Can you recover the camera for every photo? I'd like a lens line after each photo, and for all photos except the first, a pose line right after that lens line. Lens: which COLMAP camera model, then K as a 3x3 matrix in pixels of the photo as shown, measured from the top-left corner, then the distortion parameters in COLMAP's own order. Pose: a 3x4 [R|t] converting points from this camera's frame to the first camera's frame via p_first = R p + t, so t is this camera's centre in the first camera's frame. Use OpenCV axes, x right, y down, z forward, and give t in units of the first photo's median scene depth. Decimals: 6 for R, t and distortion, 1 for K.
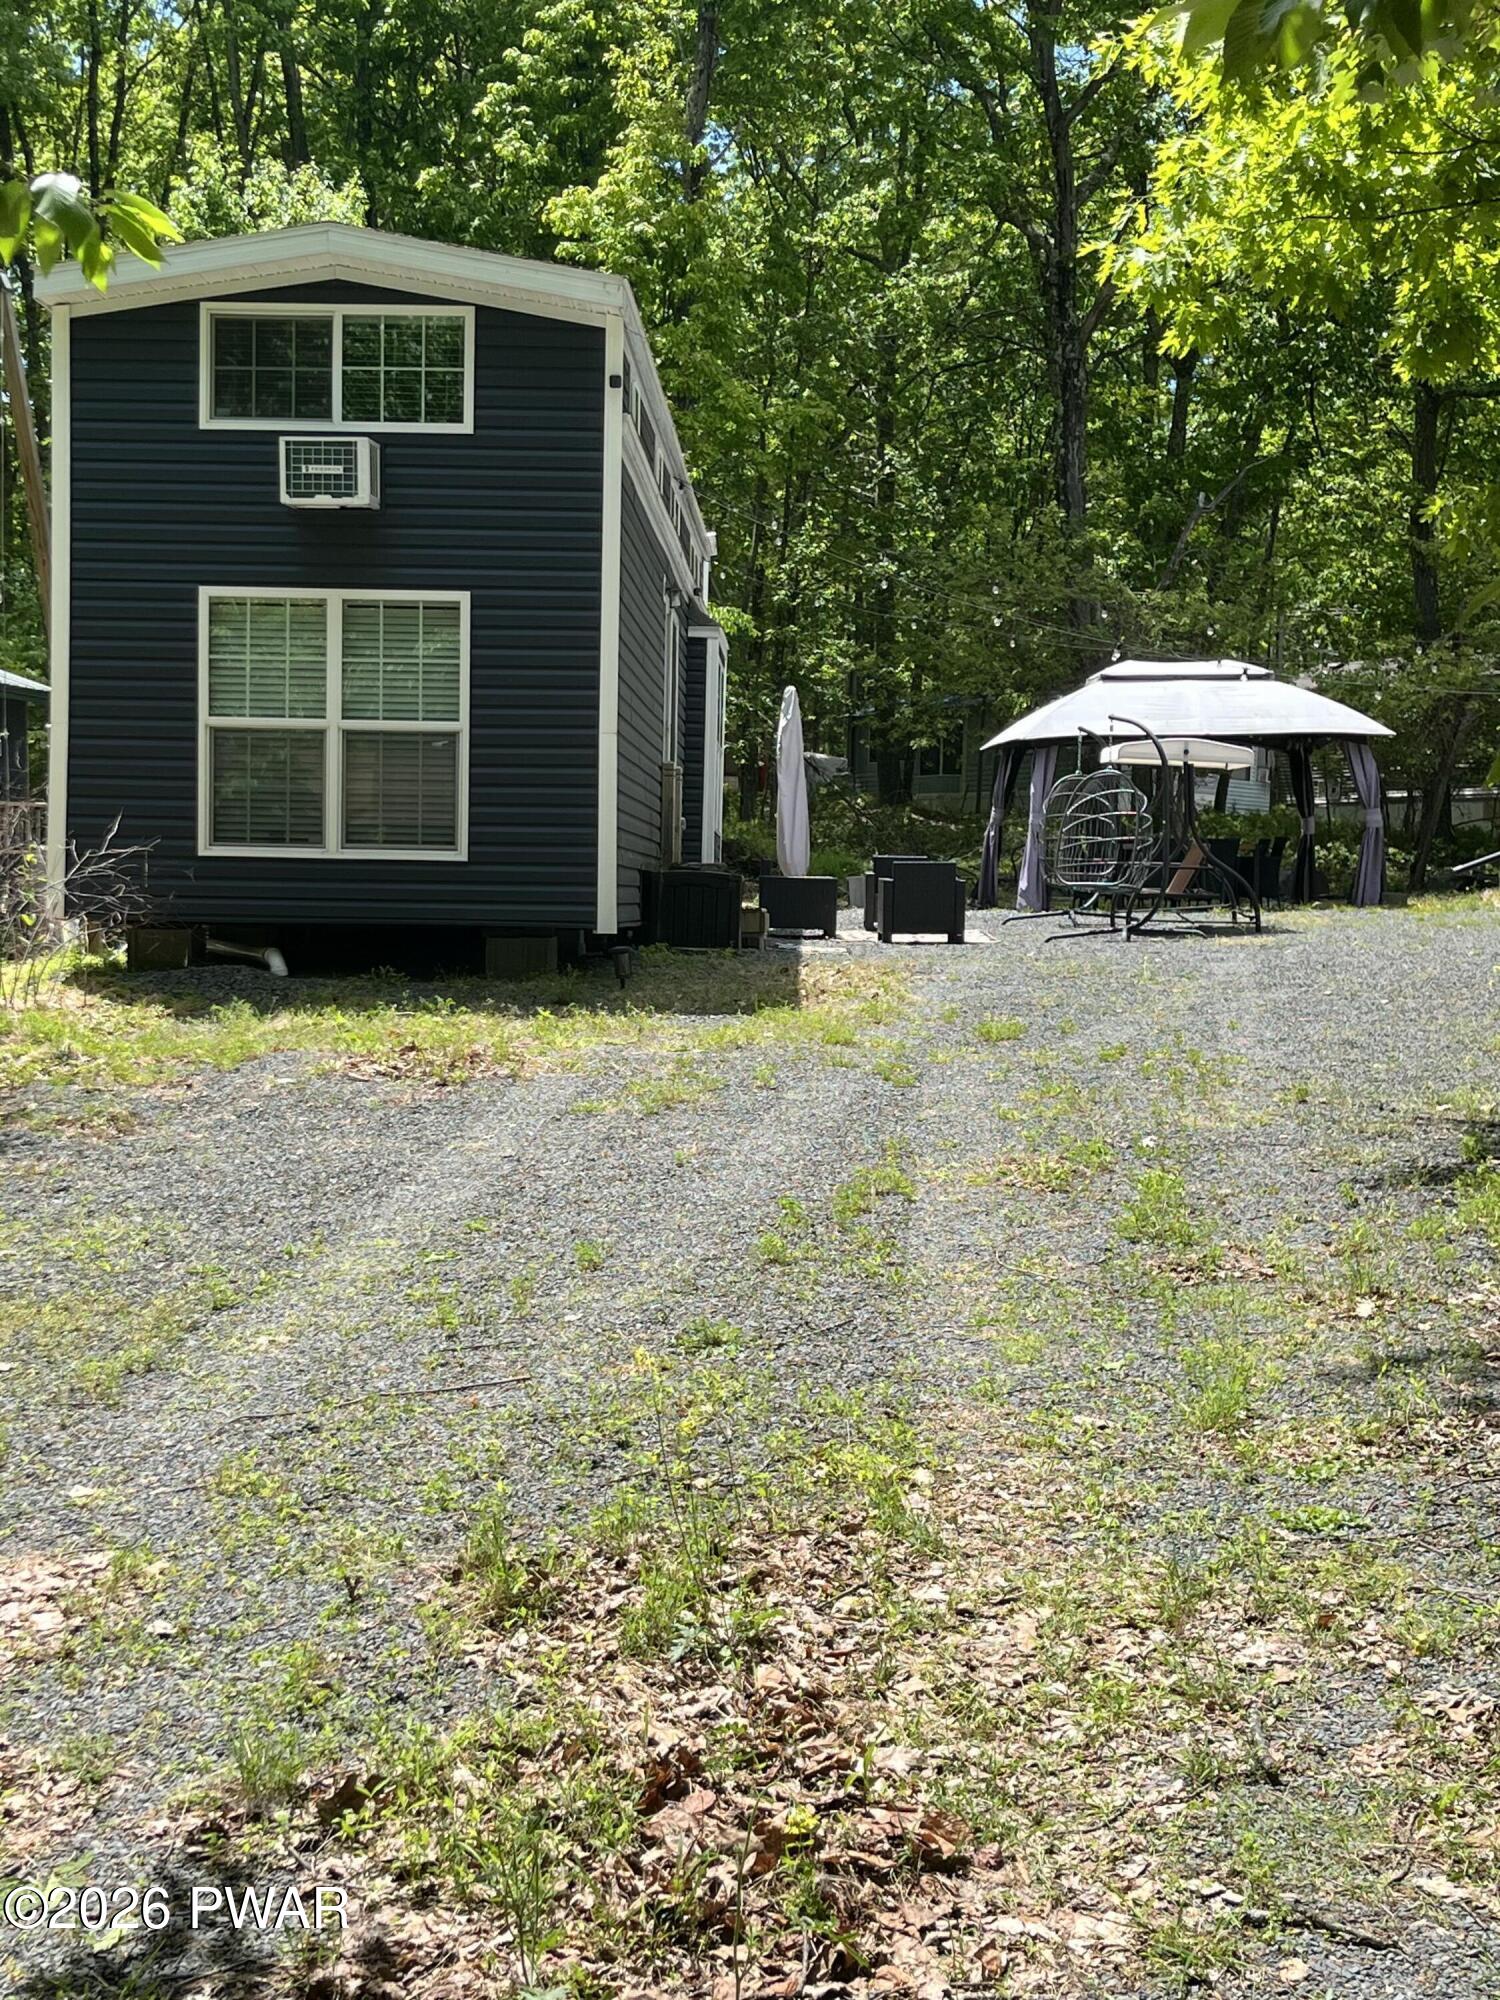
lens RADIAL K [[2747.1, 0, 737.4], [0, 2747.1, 1033.0], [0, 0, 1]] dist [0.167125, -0.741666]
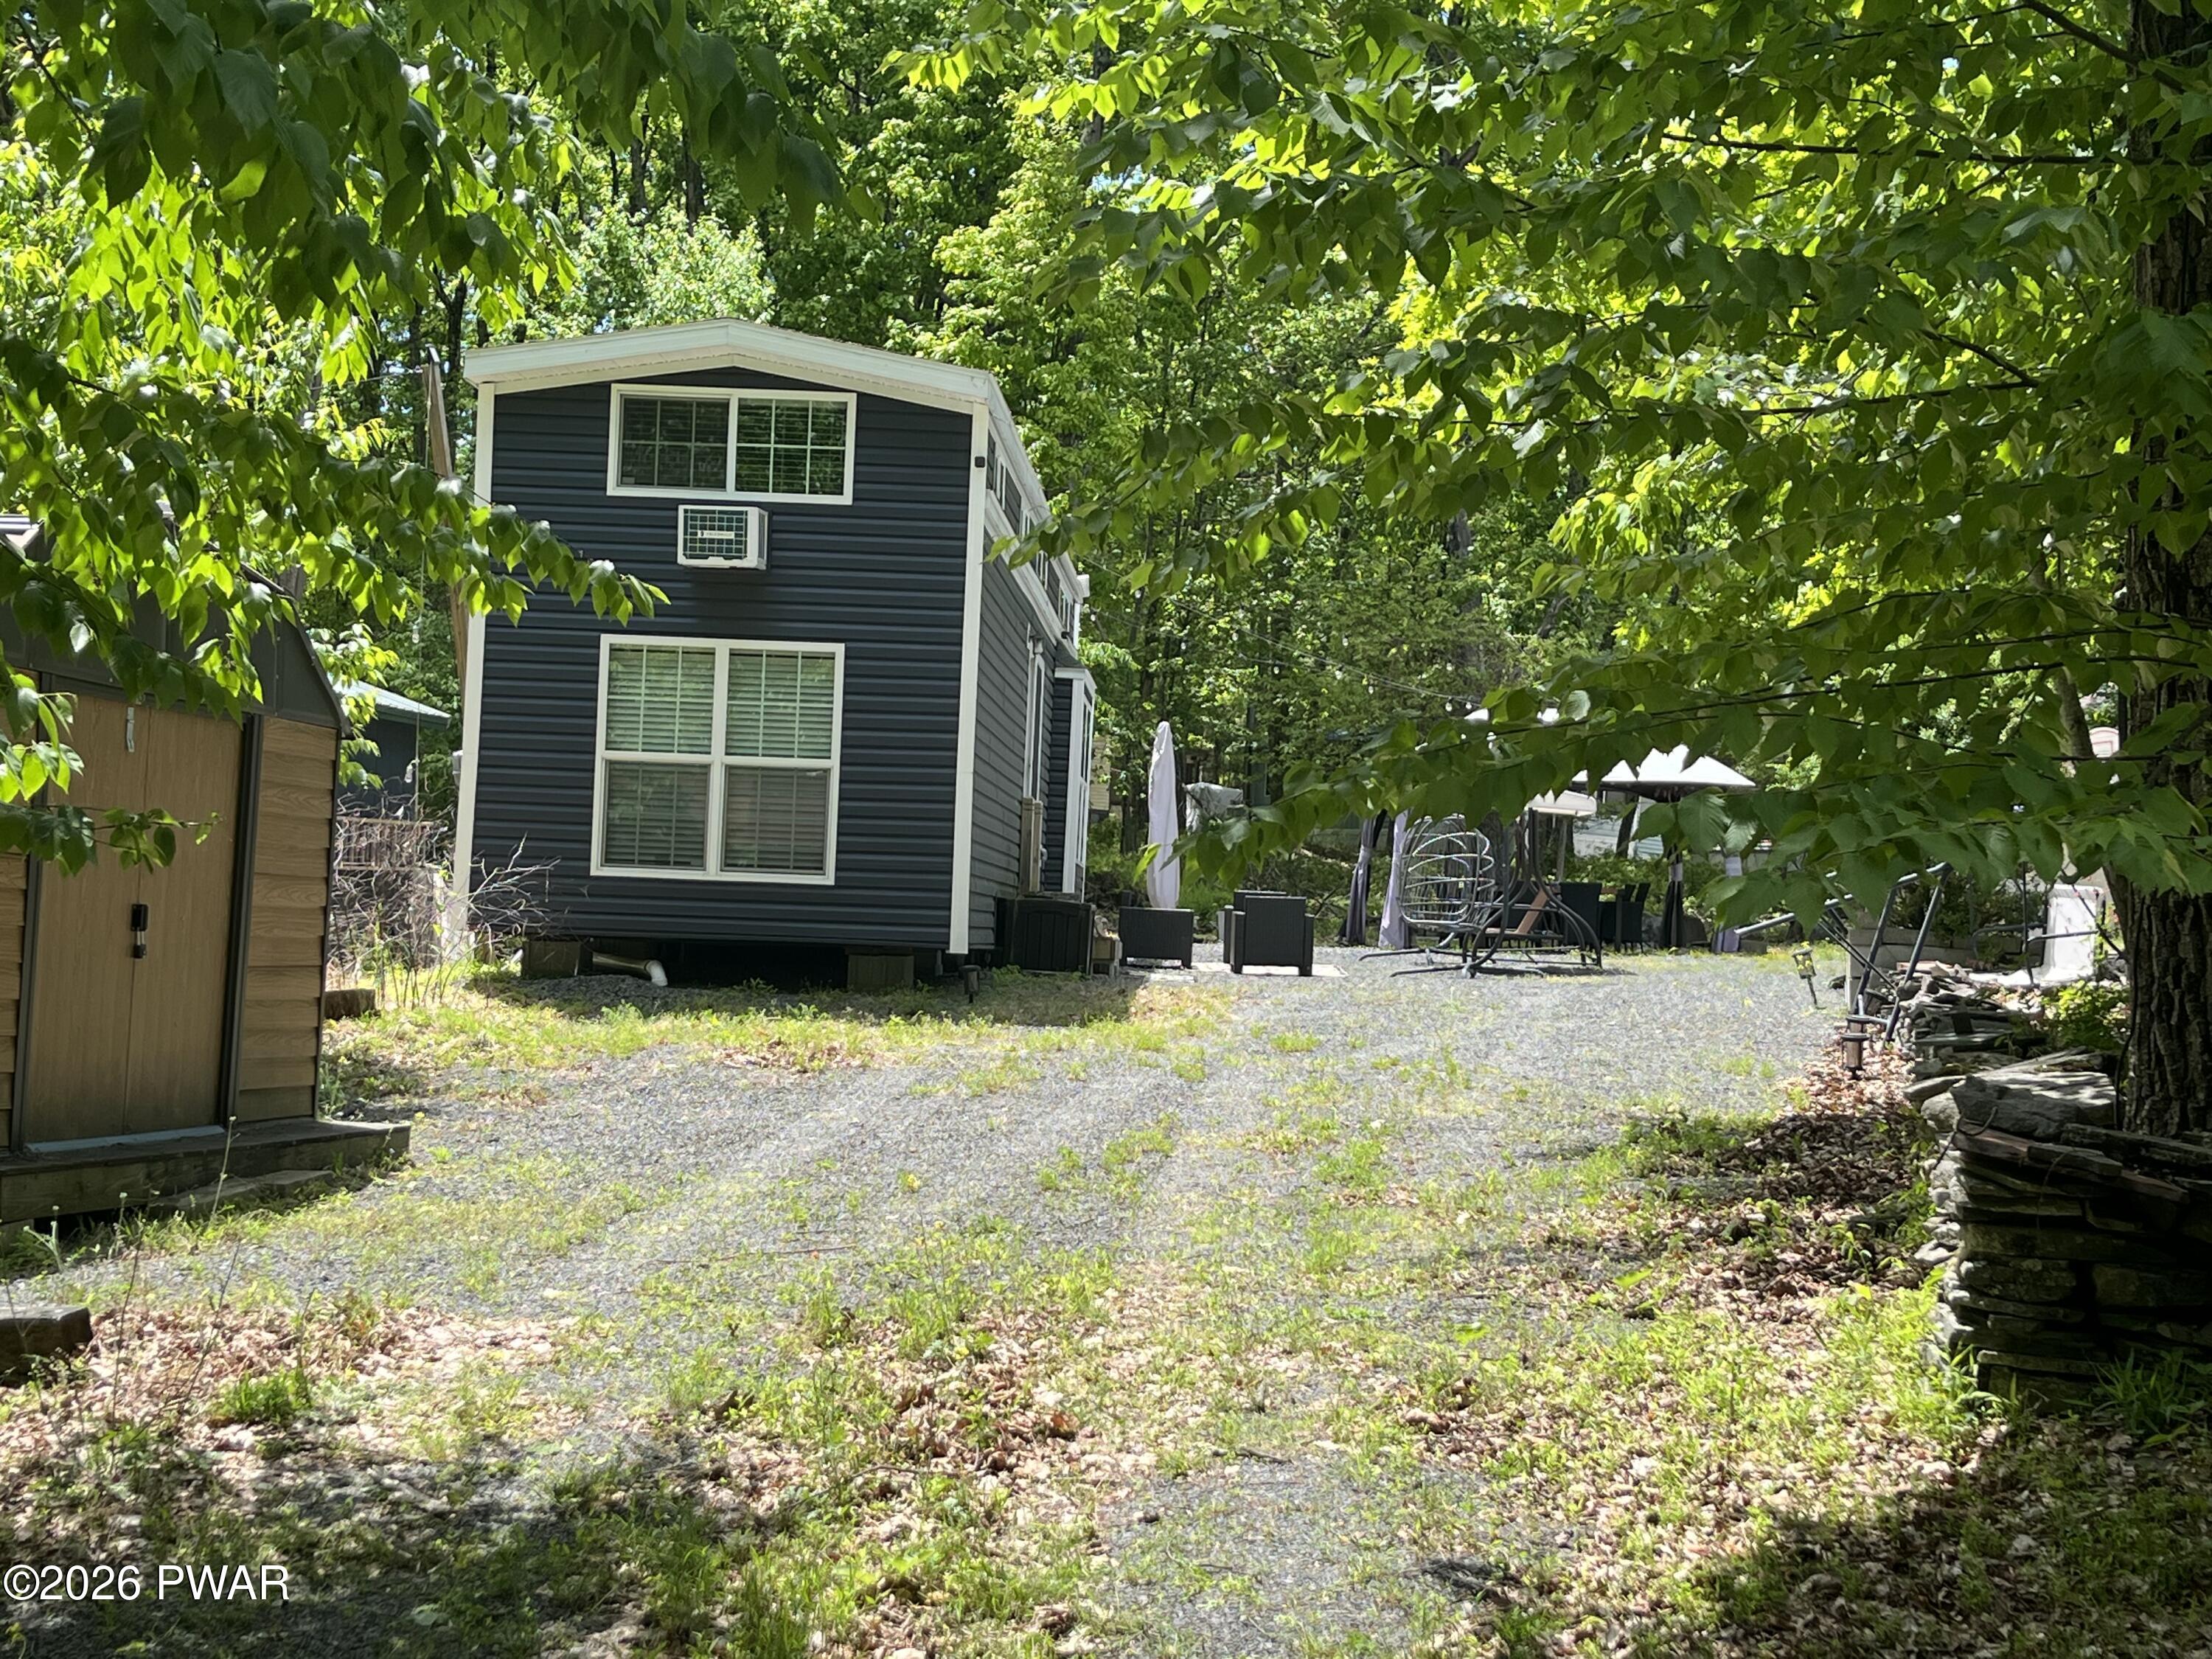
lens RADIAL K [[3038.2, 0, 1106.0], [0, 3038.2, 829.5], [0, 0, 1]] dist [0.167125, -0.741666]
pose [[0.999669, 0.022743, -0.012012, 0.024767], [-0.023677, 0.996156, -0.084334, 0.015429], [0.010048, 0.084590, 0.996365, -0.213315]]
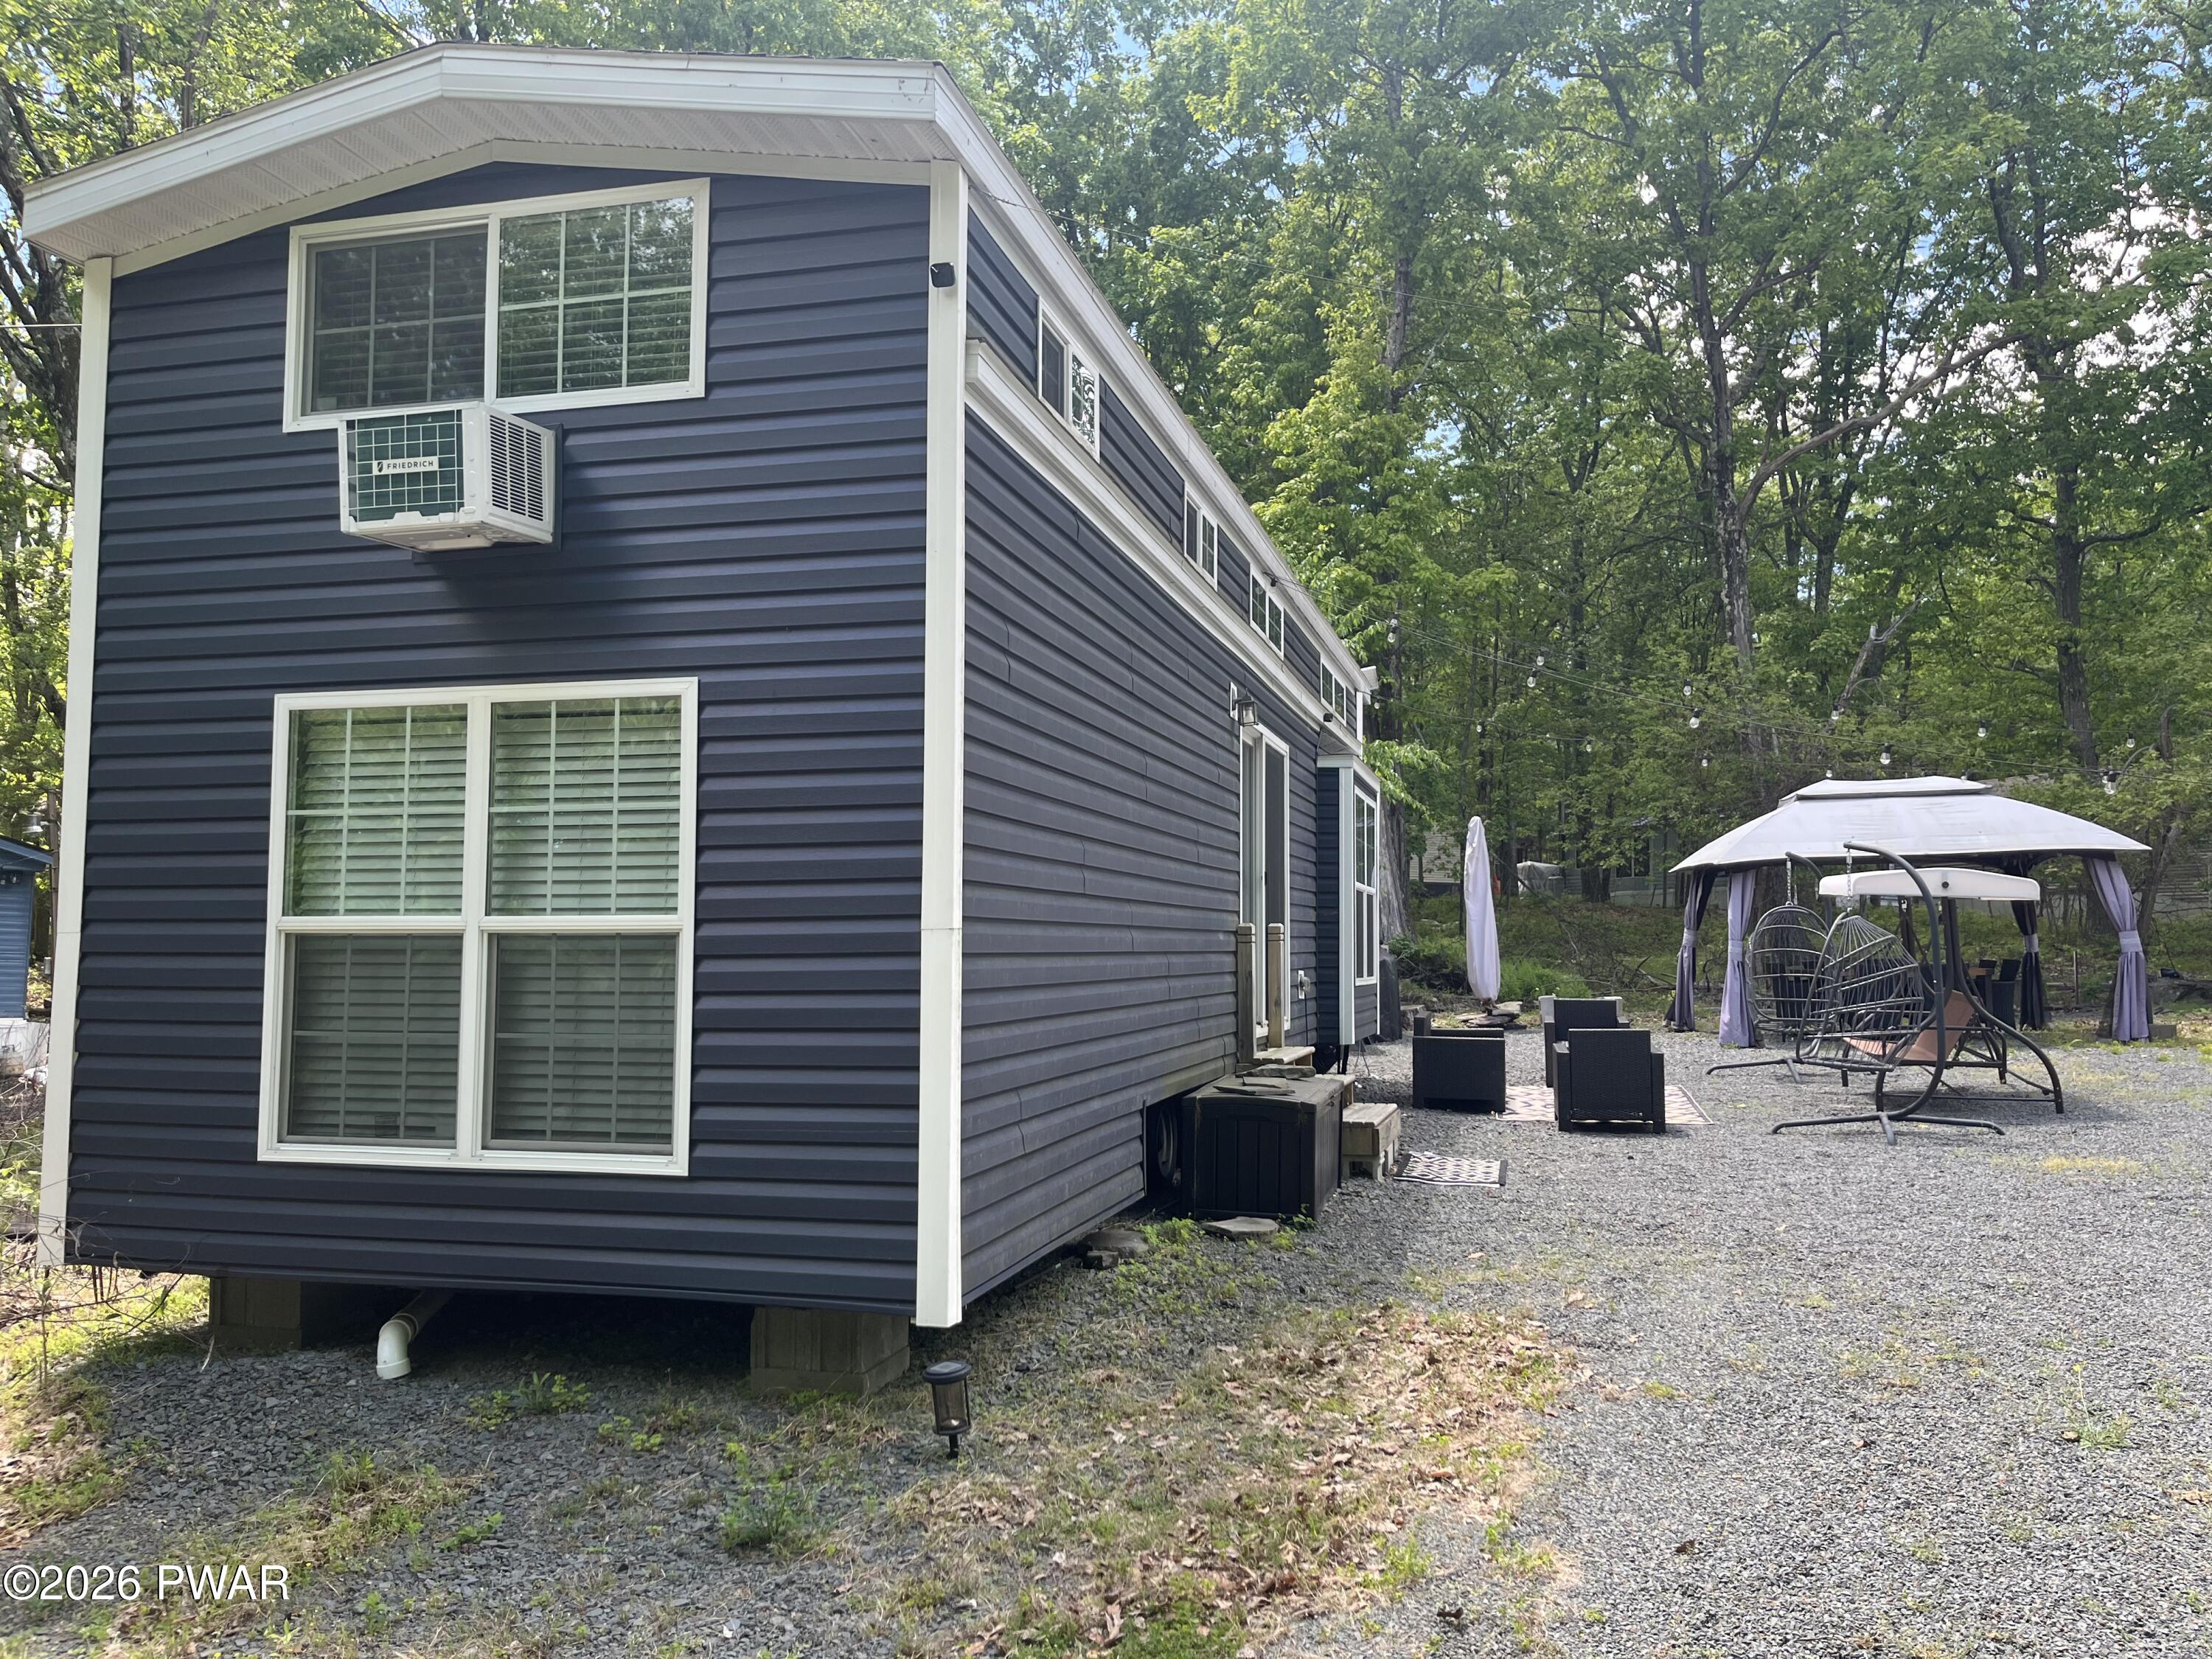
lens RADIAL K [[1687.3, 0, 1117.4], [0, 1687.3, 830.6], [0, 0, 1]] dist [0.065854, -0.088753]
pose [[0.974887, -0.032713, -0.220283, 0.056651], [0.006166, 0.992738, -0.120137, -0.088358], [0.222614, 0.115762, 0.968010, 0.693407]]
